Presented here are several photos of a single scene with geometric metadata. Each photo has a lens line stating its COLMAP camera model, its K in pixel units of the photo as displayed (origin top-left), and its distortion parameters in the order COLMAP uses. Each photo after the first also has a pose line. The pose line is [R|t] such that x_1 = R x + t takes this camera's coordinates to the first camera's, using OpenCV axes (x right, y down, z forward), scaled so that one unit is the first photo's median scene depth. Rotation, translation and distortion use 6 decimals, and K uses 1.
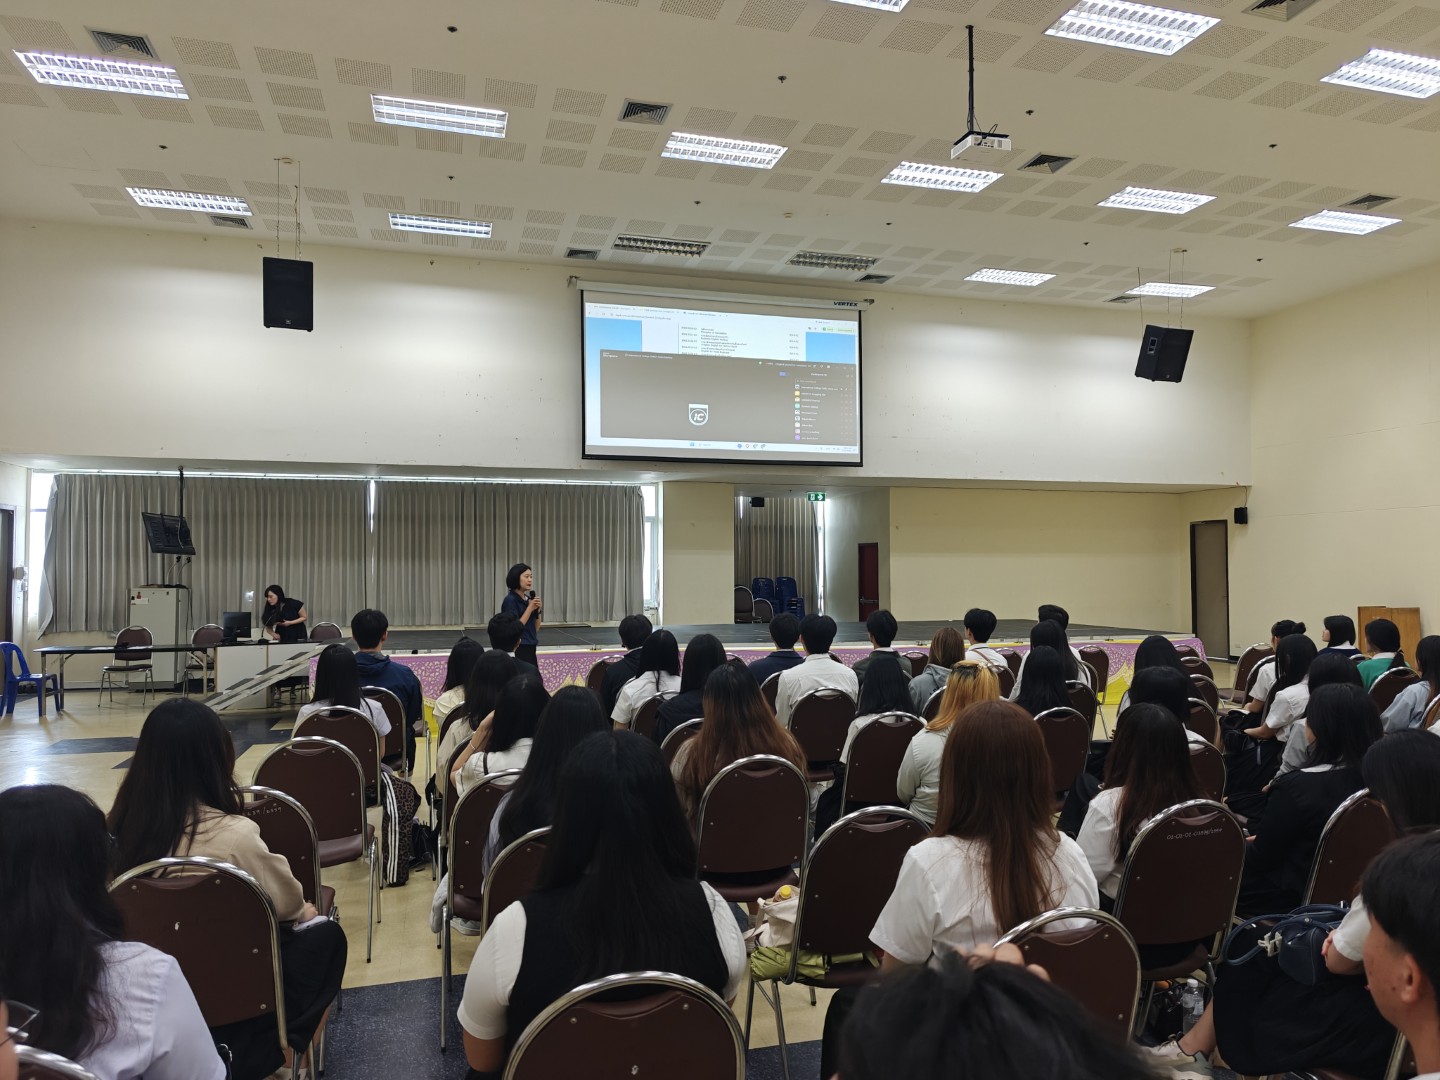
lens RADIAL K [[985.7, 0, 733.2], [0, 985.7, 544.4], [0, 0, 1]] dist [0.031948, -0.026367]
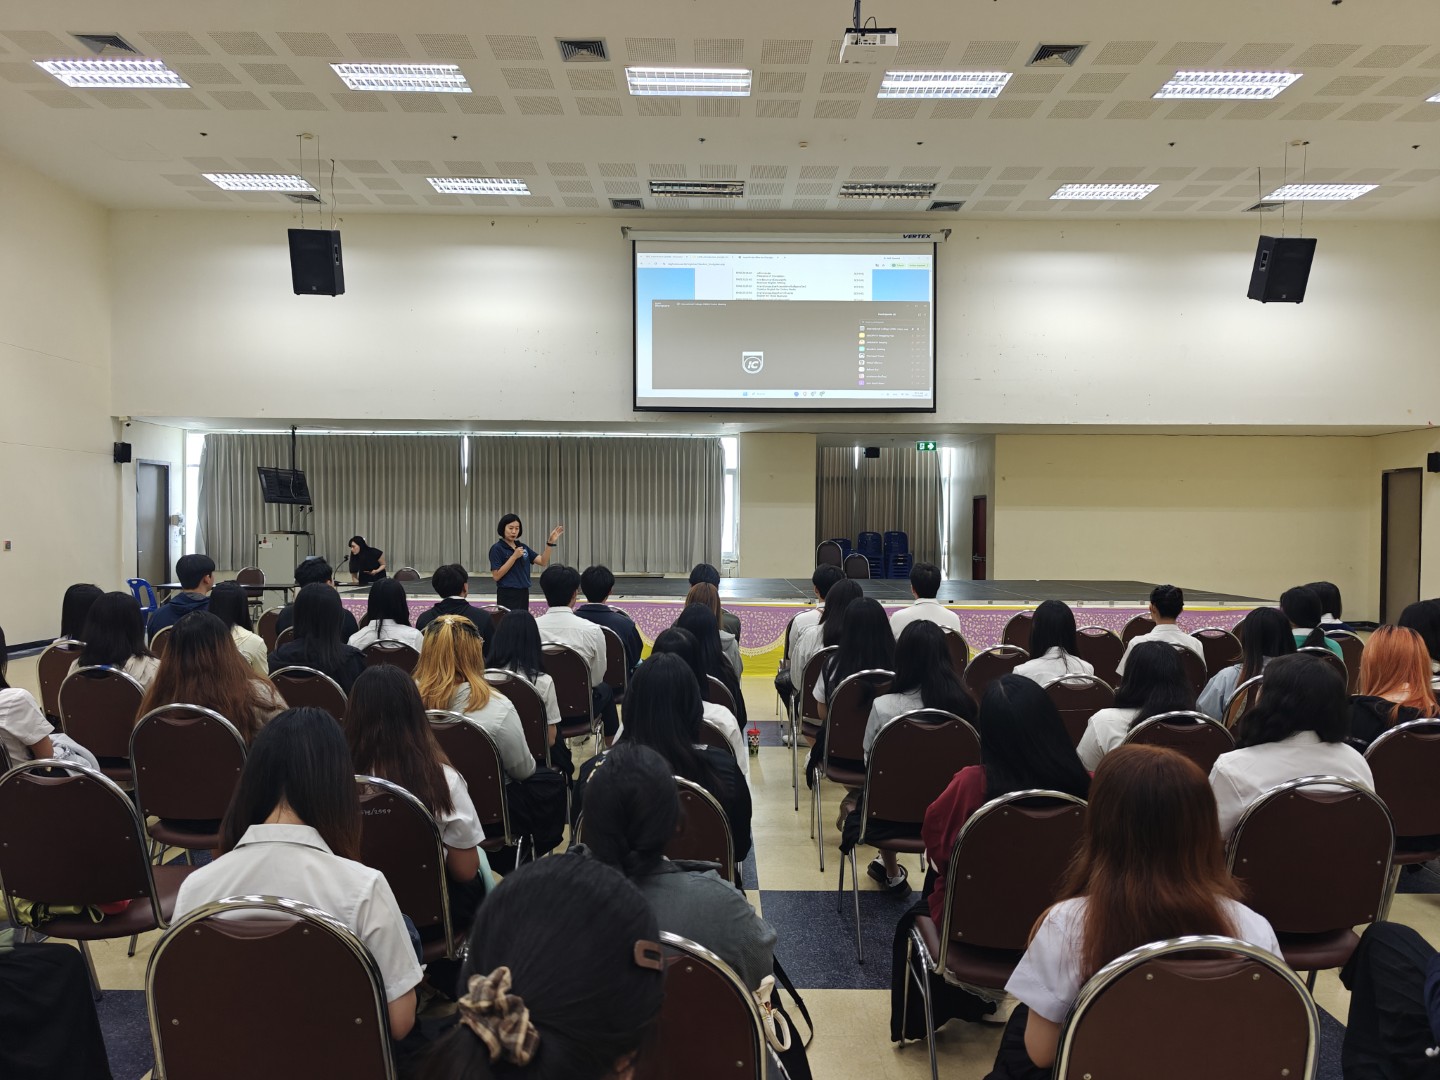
lens RADIAL K [[982.3, 0, 732.1], [0, 982.3, 534.7], [0, 0, 1]] dist [0.040617, -0.041295]
pose [[0.963751, 0.011509, -0.266556, 0.207571], [-0.001713, 0.999316, 0.036953, 0.002221], [0.266799, -0.035157, 0.963111, 0.056867]]
